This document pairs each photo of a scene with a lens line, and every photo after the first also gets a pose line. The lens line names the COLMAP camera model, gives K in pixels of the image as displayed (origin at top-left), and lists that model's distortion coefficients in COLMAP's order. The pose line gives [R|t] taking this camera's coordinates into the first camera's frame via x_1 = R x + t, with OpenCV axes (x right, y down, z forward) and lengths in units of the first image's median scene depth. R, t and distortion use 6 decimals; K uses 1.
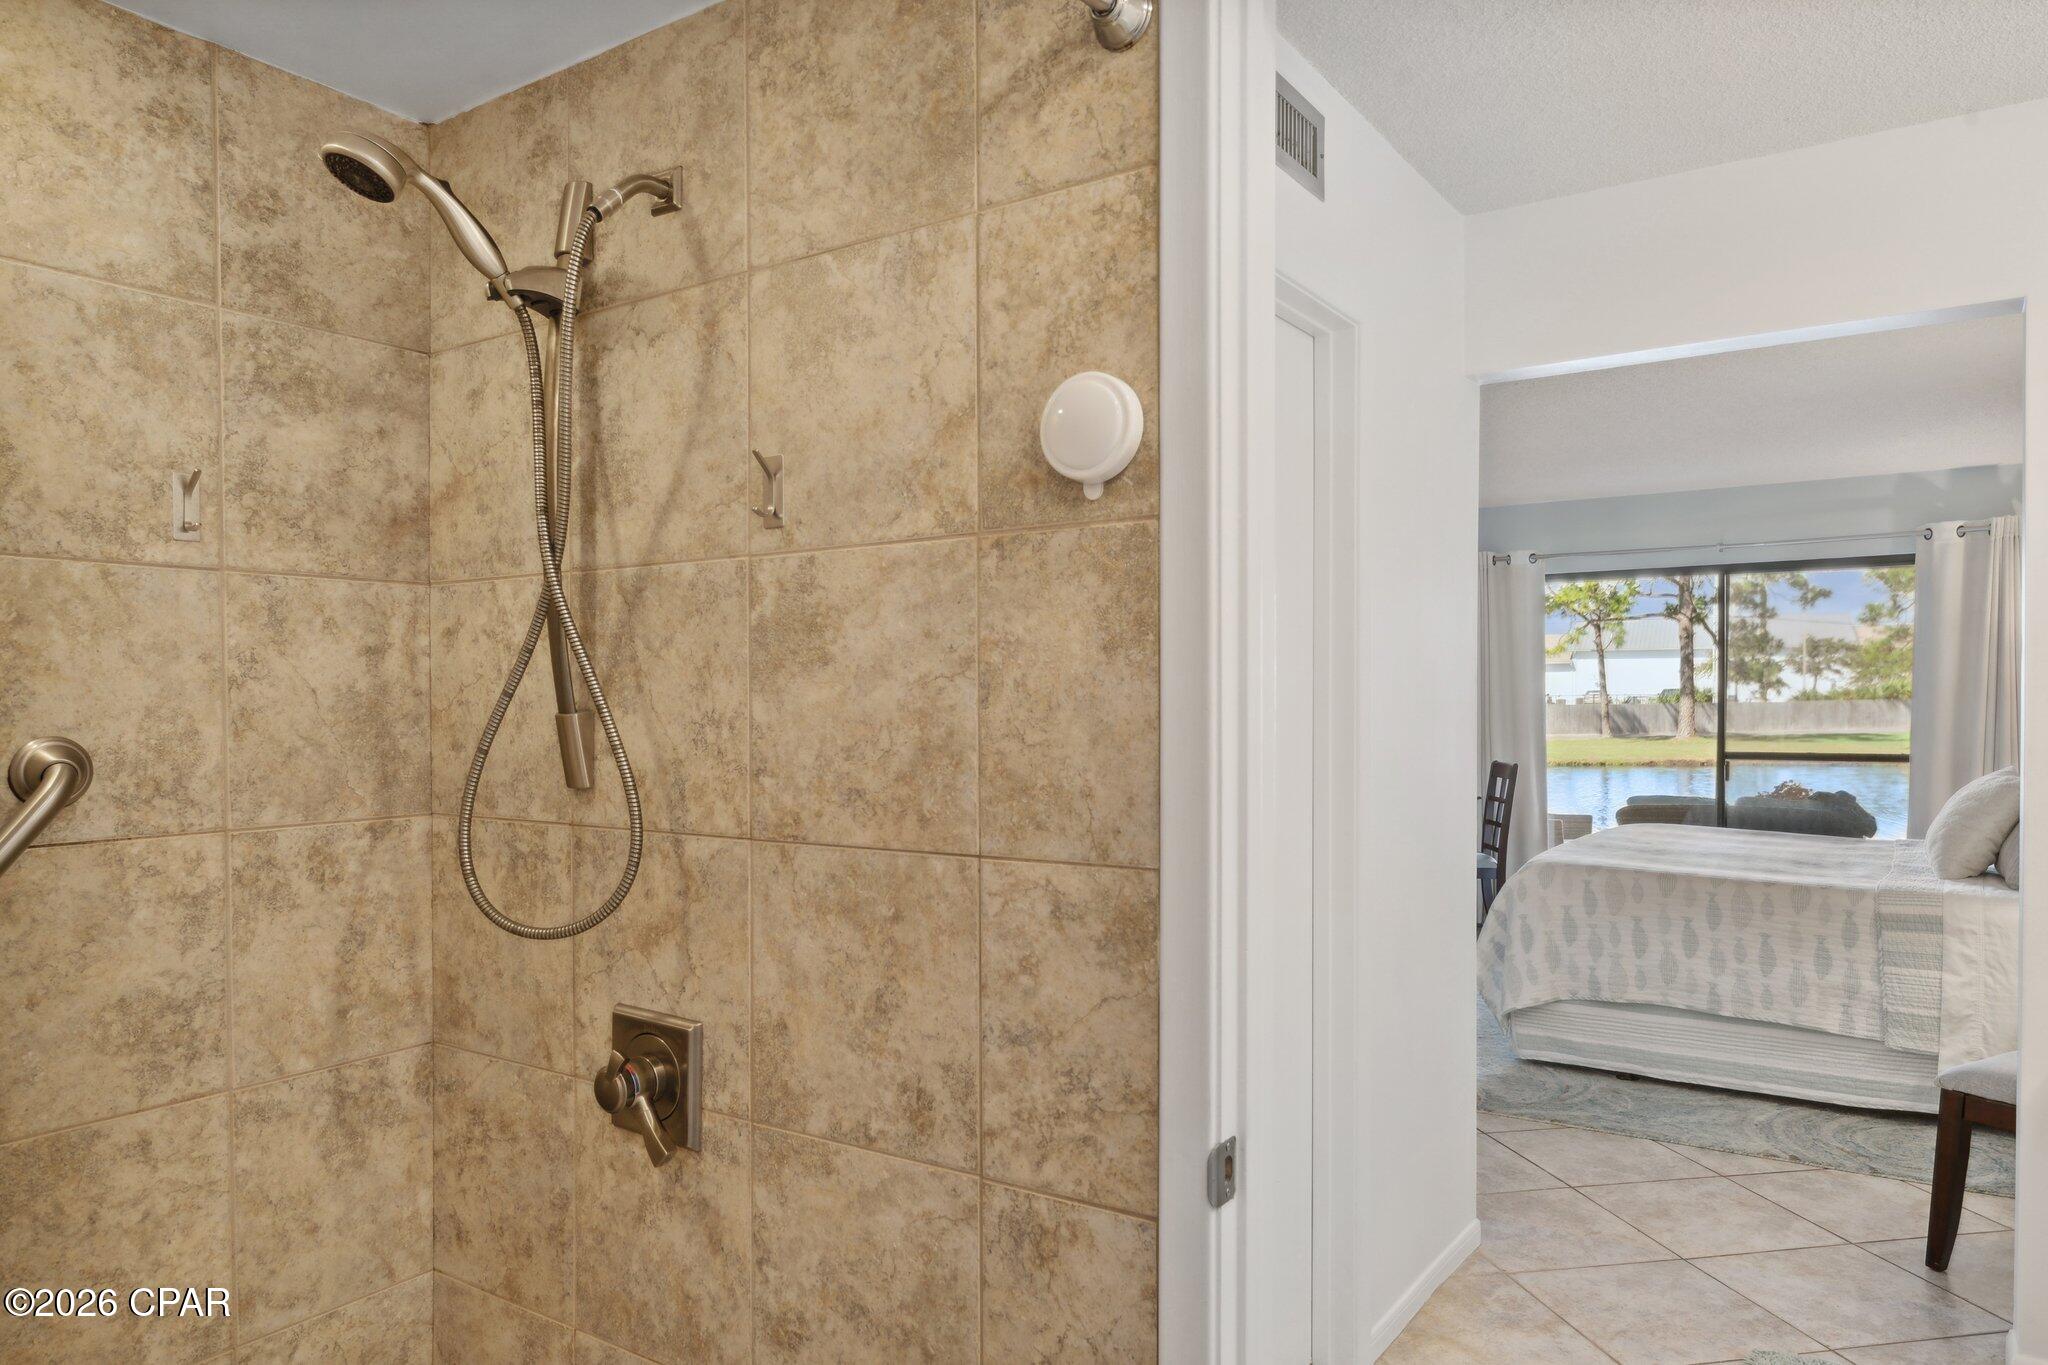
lens RADIAL K [[1340.8, 0, 1023.2], [0, 1340.8, 707.2], [0, 0, 1]] dist [0.000932, -0.000270]
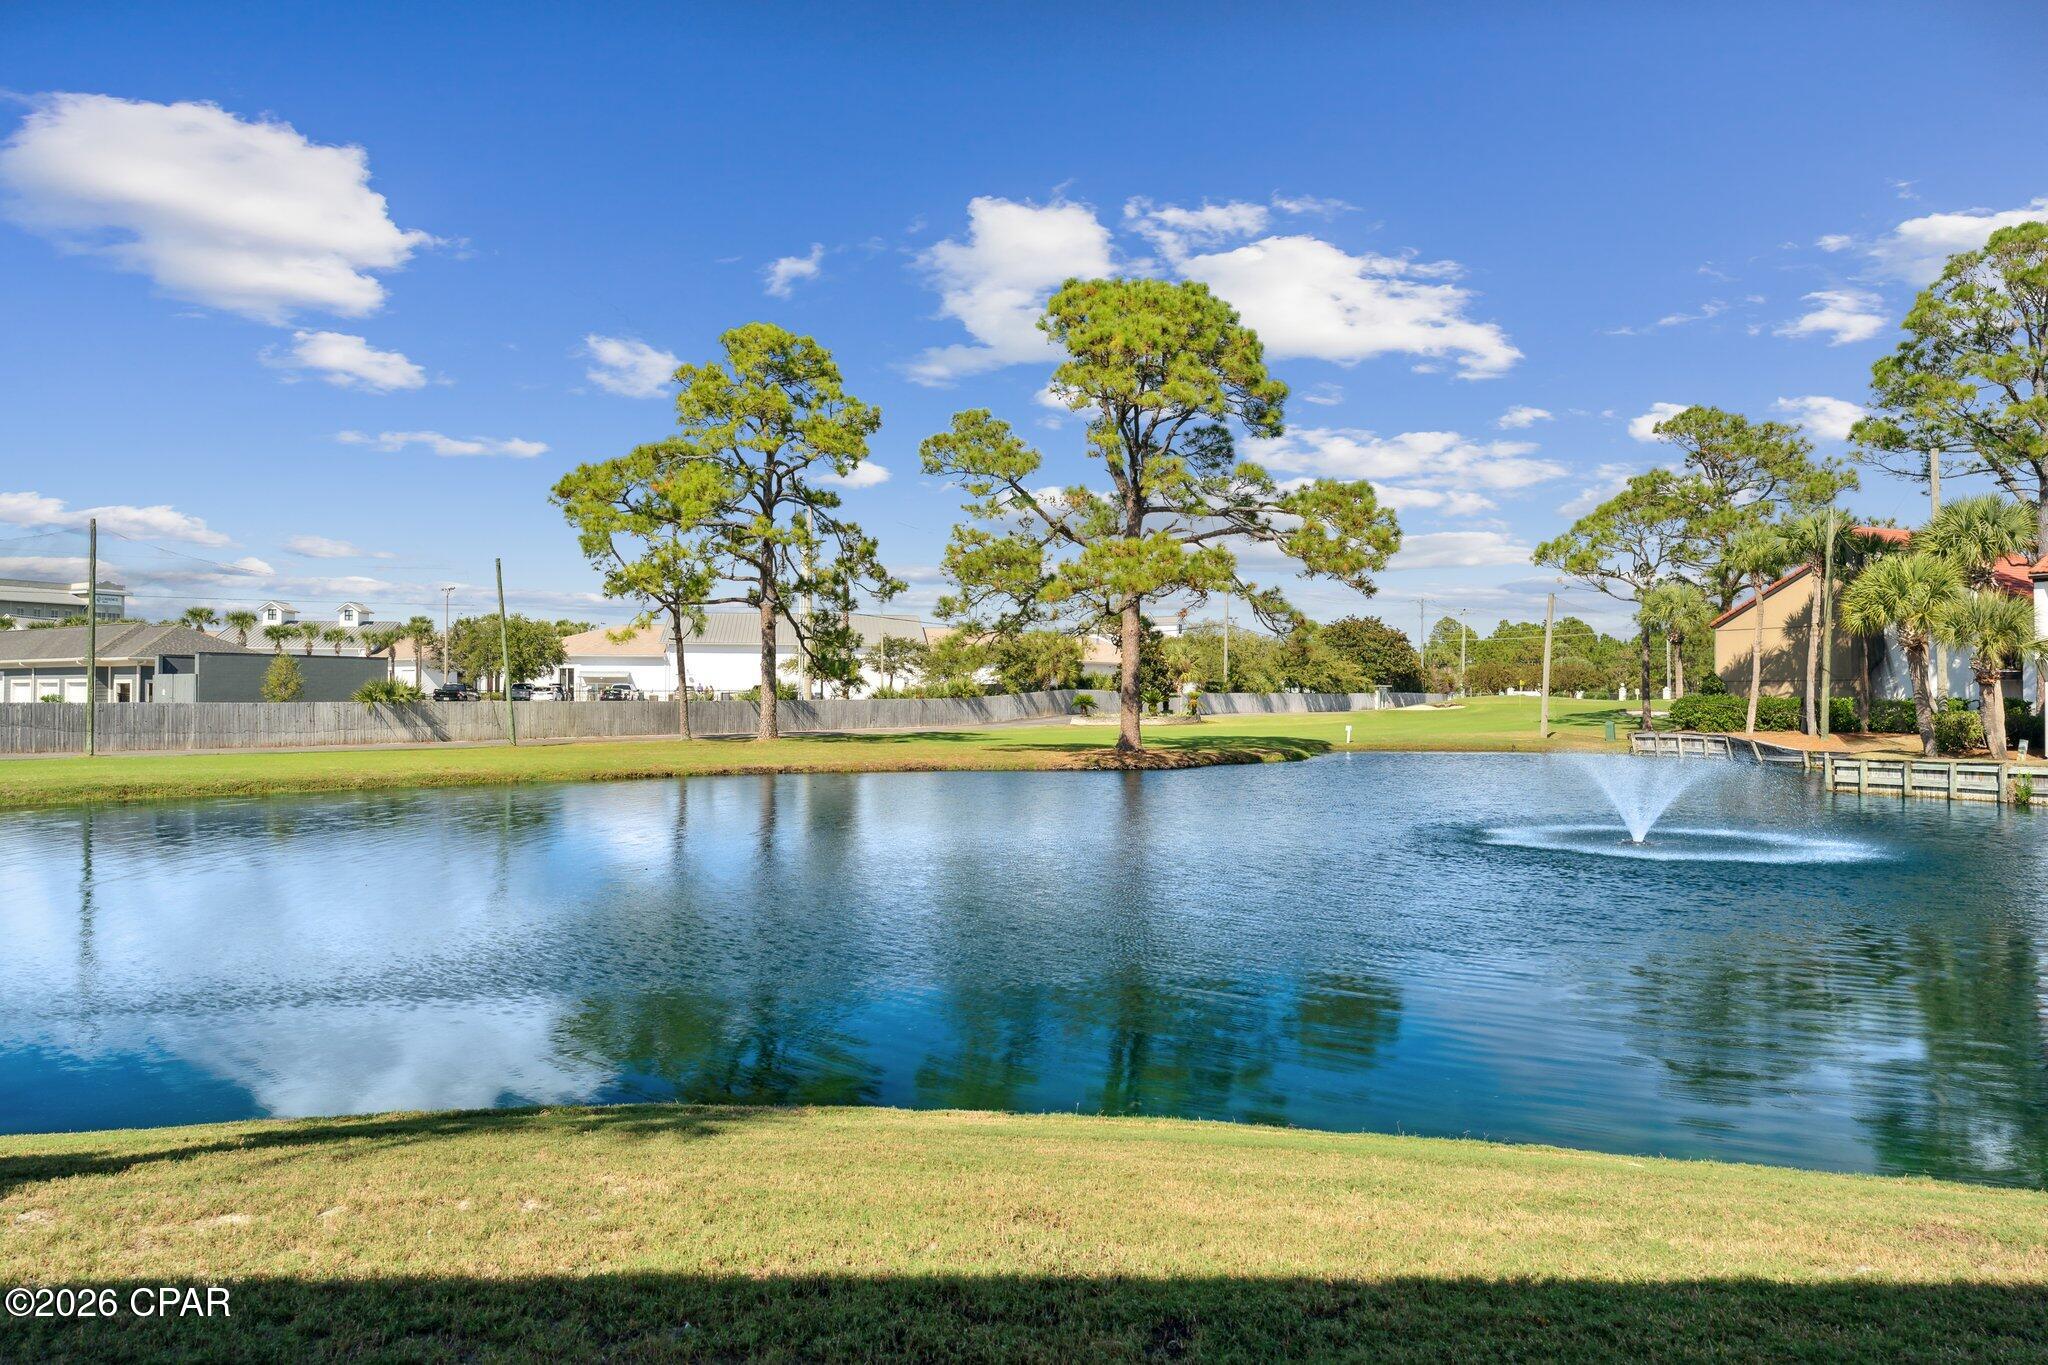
lens RADIAL K [[1379.4, 0, 1018.1], [0, 1379.4, 683.8], [0, 0, 1]] dist [0.000420, -0.003259]
pose [[0.809673, 0.011876, 0.586761, 0.093093], [-0.003390, 0.999873, -0.015558, -0.000749], [-0.586871, 0.010608, 0.809611, 0.163006]]
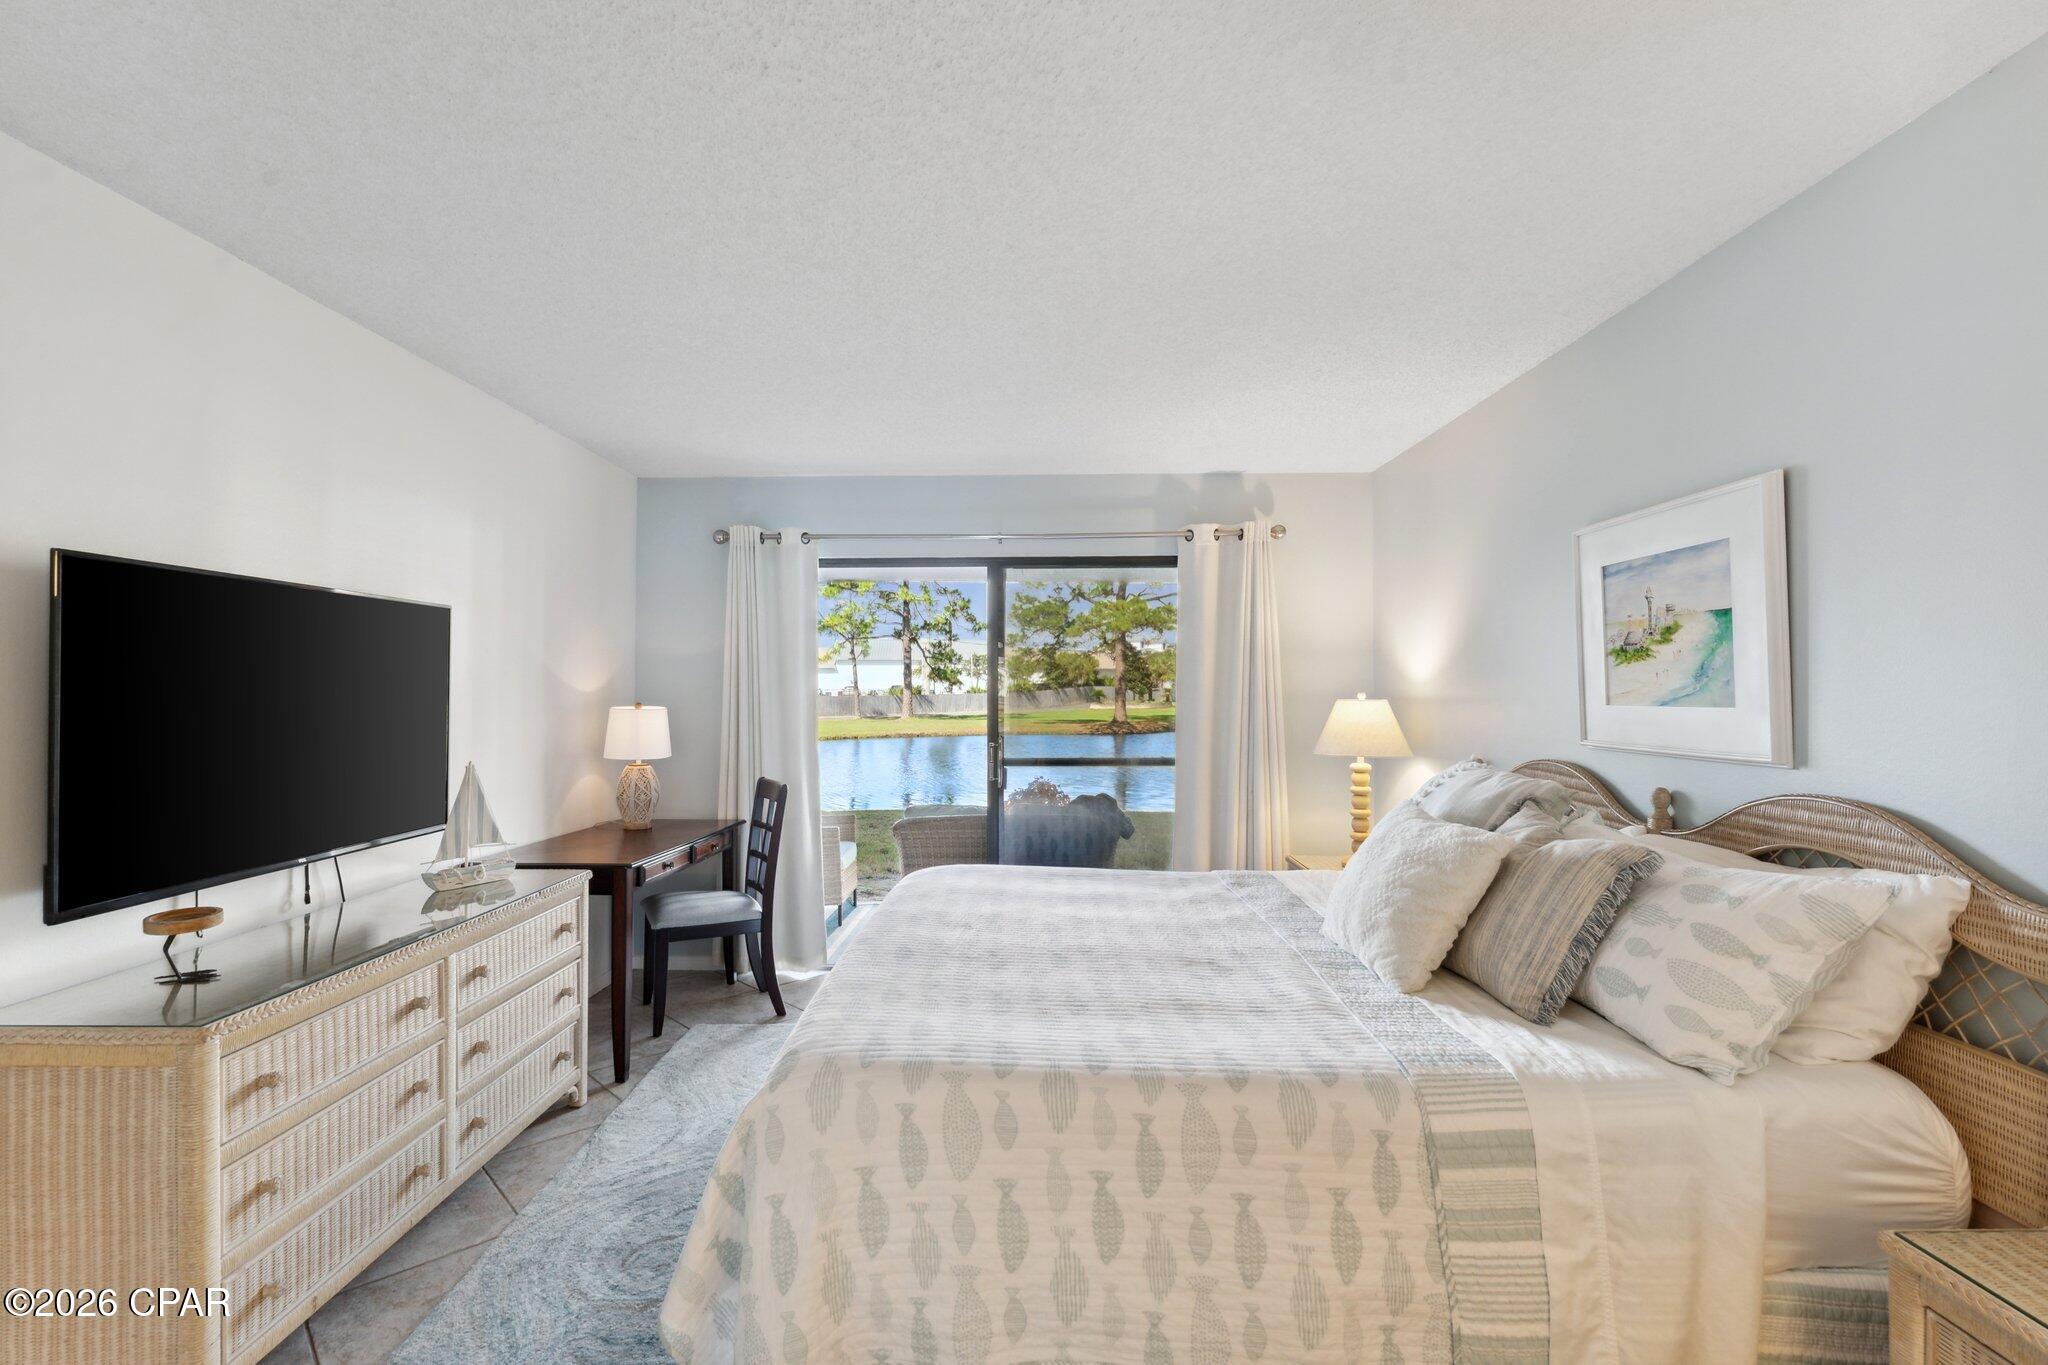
lens RADIAL K [[943.1, 0, 1024.0], [0, 943.1, 682.5], [0, 0, 1]] dist [-0.002845, -0.000469]
pose [[0.832792, 0.005768, 0.553556, 0.017007], [0.003030, 0.999883, -0.014978, -0.000967], [-0.553578, 0.014151, 0.832677, 0.043947]]
